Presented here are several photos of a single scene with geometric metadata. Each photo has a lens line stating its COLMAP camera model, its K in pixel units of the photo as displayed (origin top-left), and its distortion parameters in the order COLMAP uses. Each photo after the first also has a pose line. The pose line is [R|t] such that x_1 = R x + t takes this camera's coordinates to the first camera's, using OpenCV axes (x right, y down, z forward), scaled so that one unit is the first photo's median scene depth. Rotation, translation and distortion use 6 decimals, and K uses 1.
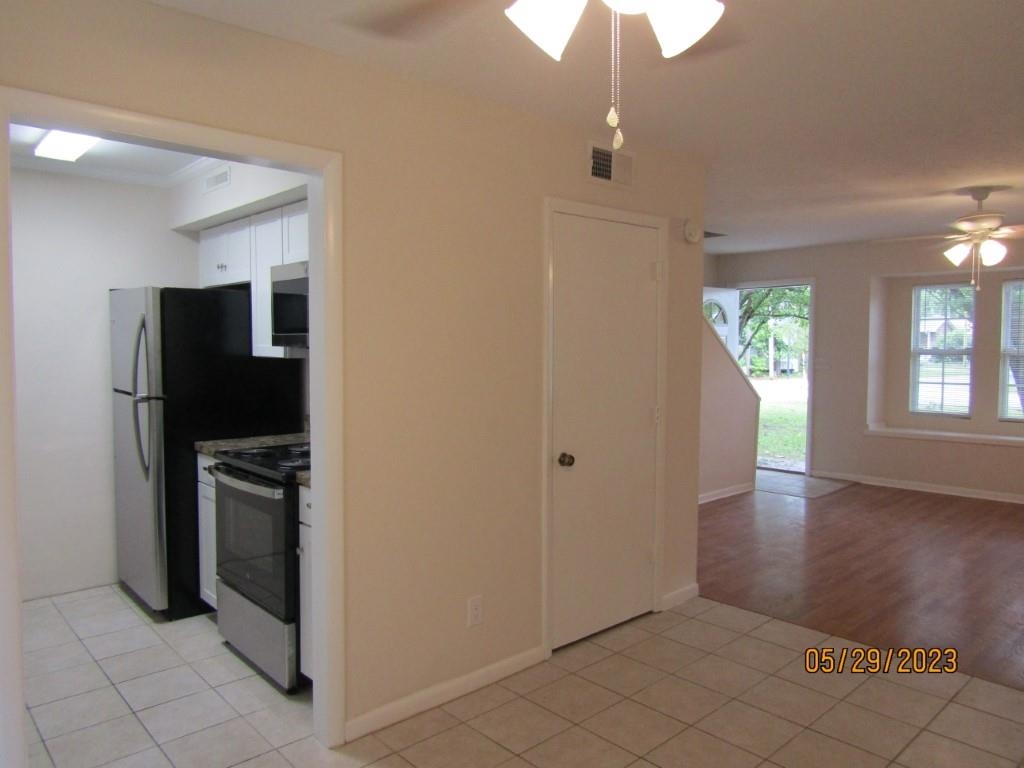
lens RADIAL K [[725.0, 0, 516.4], [0, 725.0, 388.4], [0, 0, 1]] dist [-0.007672, -0.001561]
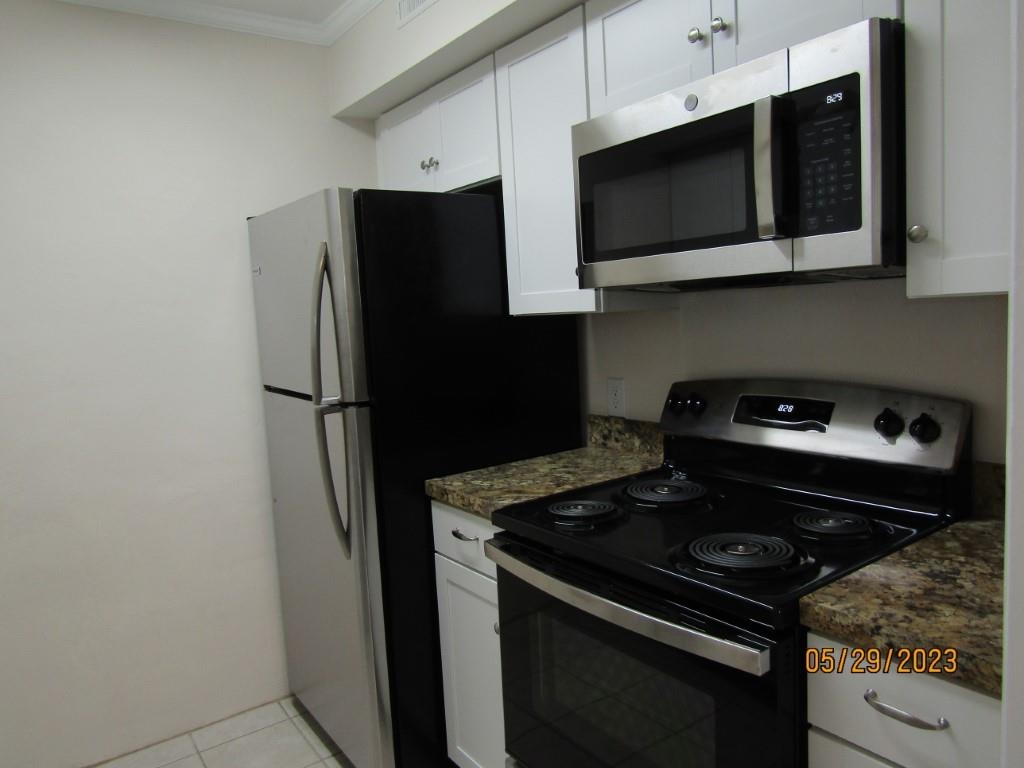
lens RADIAL K [[725.0, 0, 516.4], [0, 725.0, 388.4], [0, 0, 1]] dist [-0.007672, -0.001561]
pose [[0.992239, -0.048033, -0.114698, -0.321945], [0.053465, 0.997566, 0.044762, -0.014939], [0.112268, -0.050547, 0.992391, 0.491586]]
